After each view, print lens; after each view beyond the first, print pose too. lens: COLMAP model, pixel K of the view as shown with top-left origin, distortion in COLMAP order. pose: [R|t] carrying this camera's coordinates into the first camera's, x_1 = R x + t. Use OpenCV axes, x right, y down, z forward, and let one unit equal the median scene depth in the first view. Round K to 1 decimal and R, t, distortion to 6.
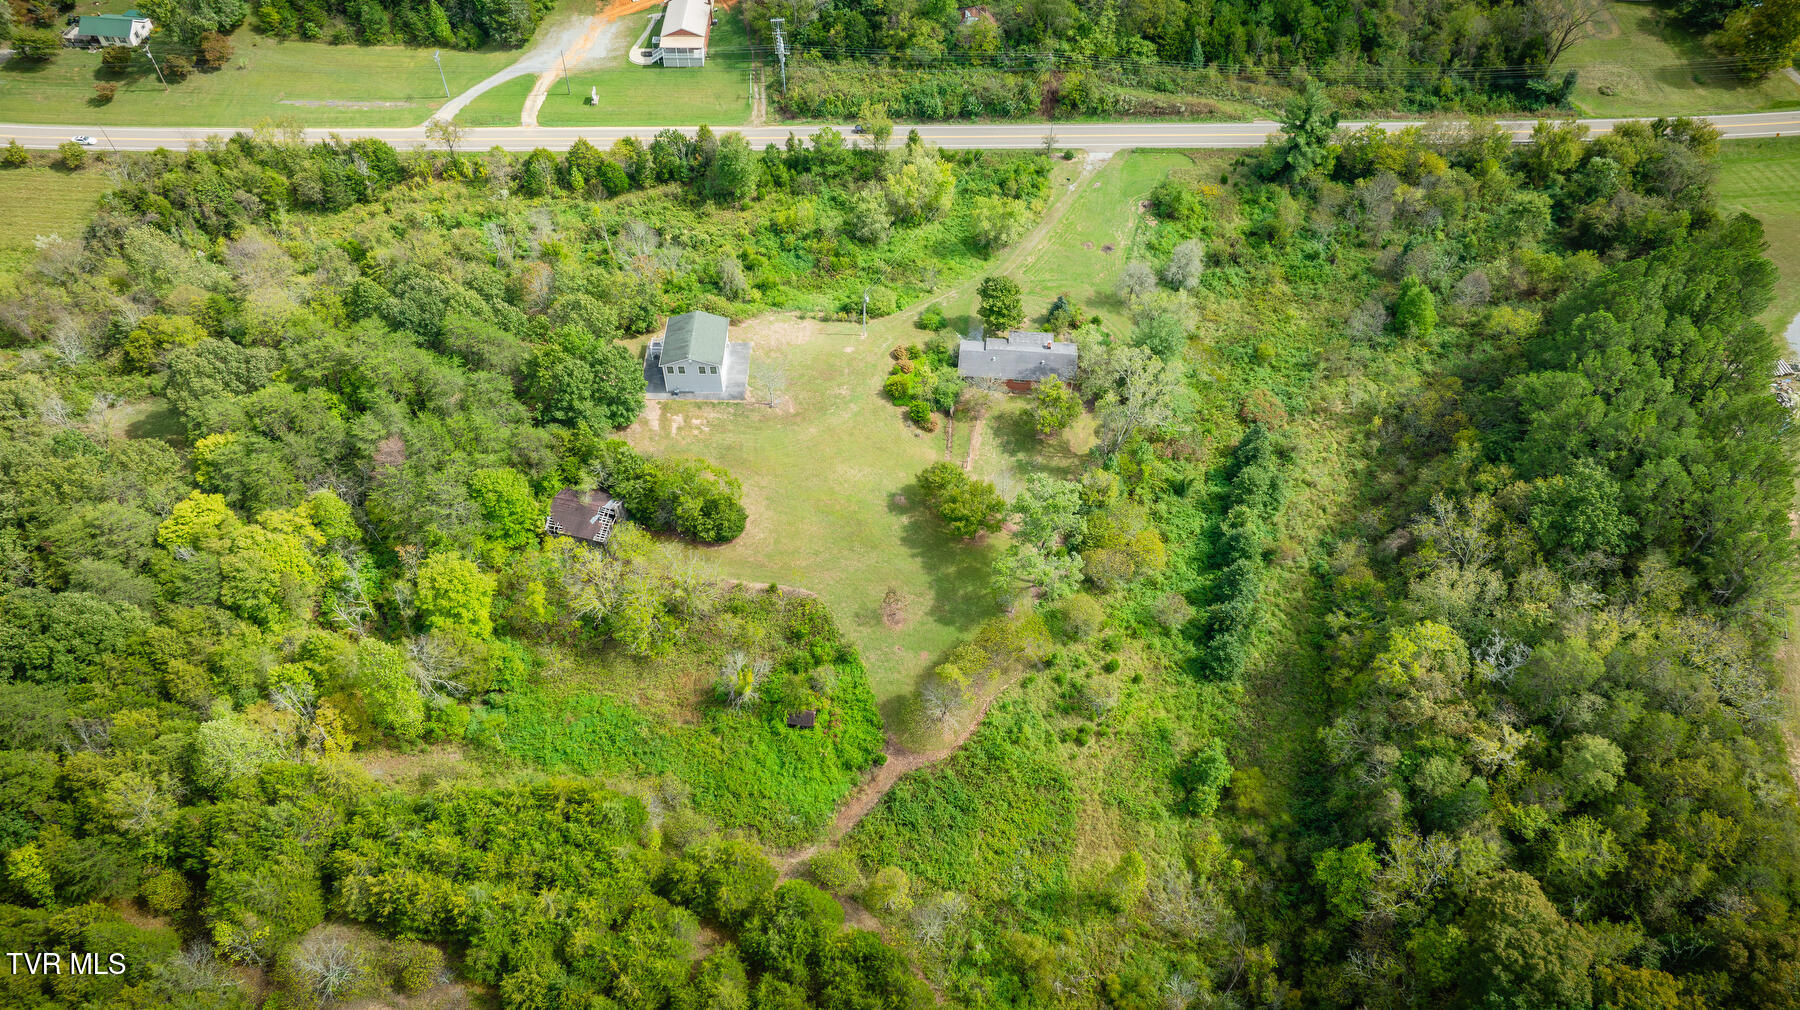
lens RADIAL K [[1263.0, 0, 900.0], [0, 1263.0, 505.0], [0, 0, 1]] dist [-0.022502, -0.001196]
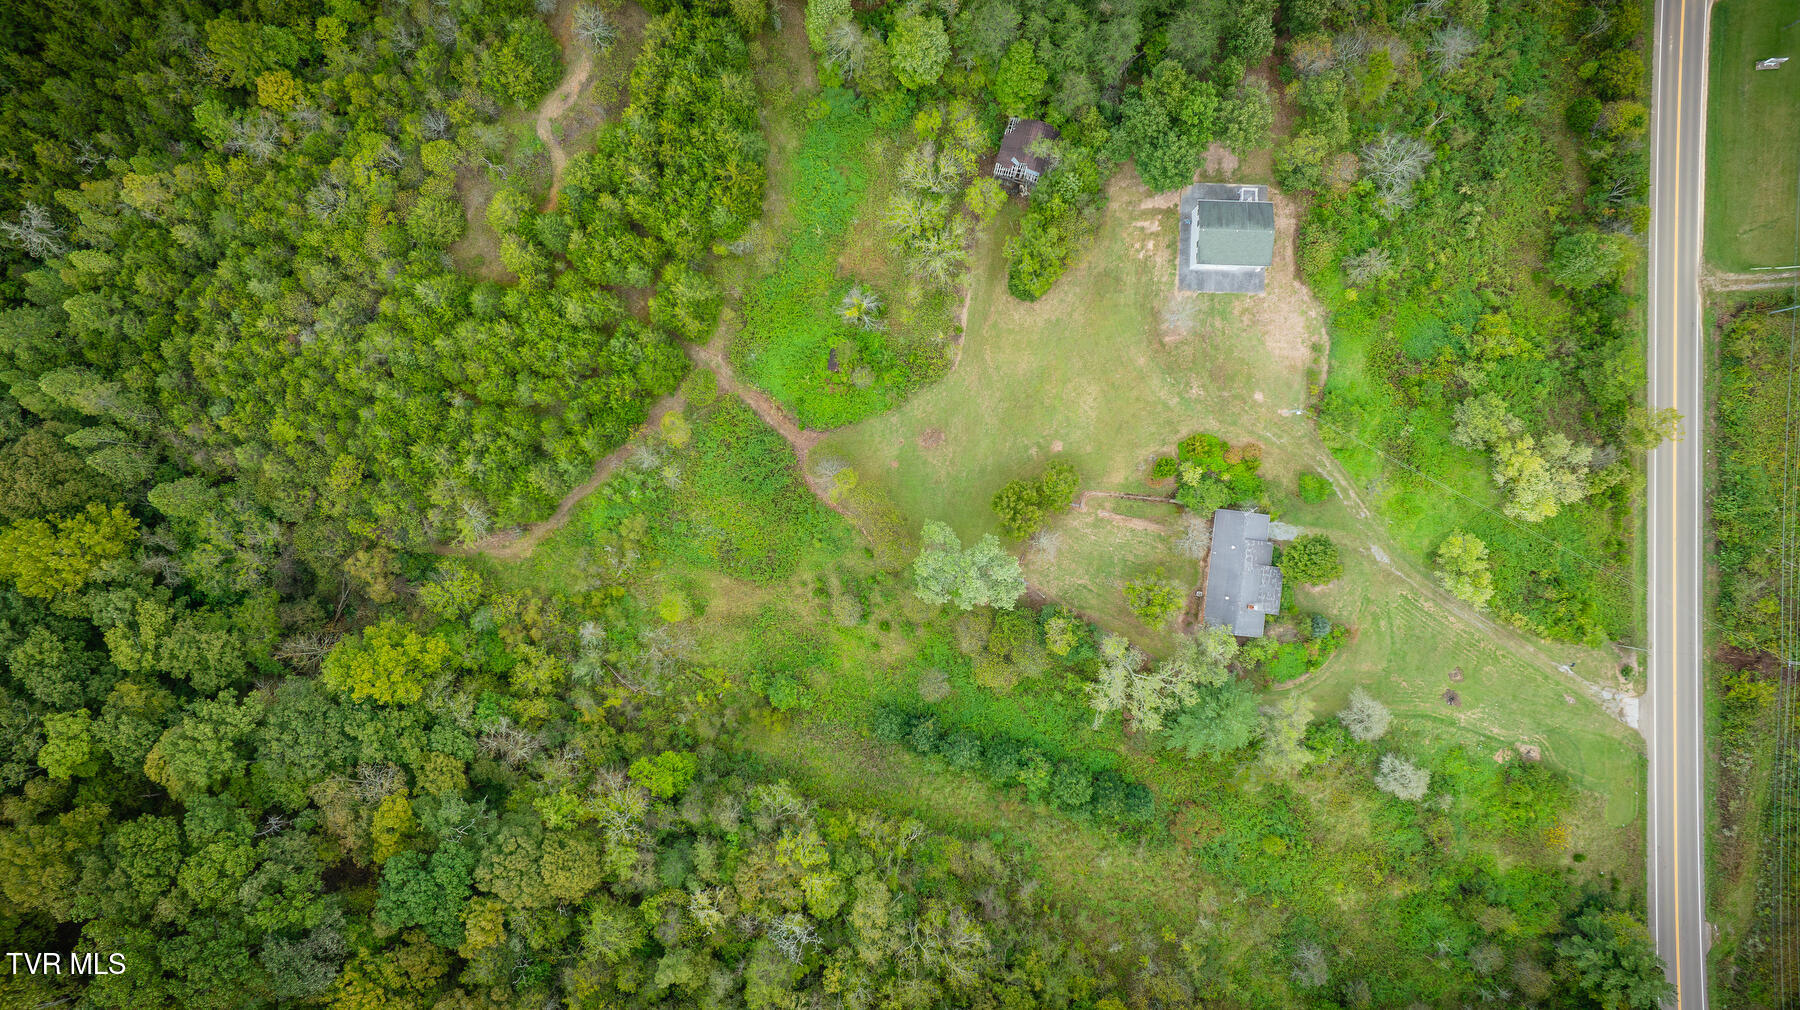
lens RADIAL K [[1263.0, 0, 900.0], [0, 1263.0, 505.0], [0, 0, 1]] dist [-0.022502, -0.001196]
pose [[-0.023928, 0.999005, 0.037626, 0.009029], [-0.745198, -0.042912, 0.665461, -0.548333], [0.666414, -0.012116, 0.745484, 0.115918]]
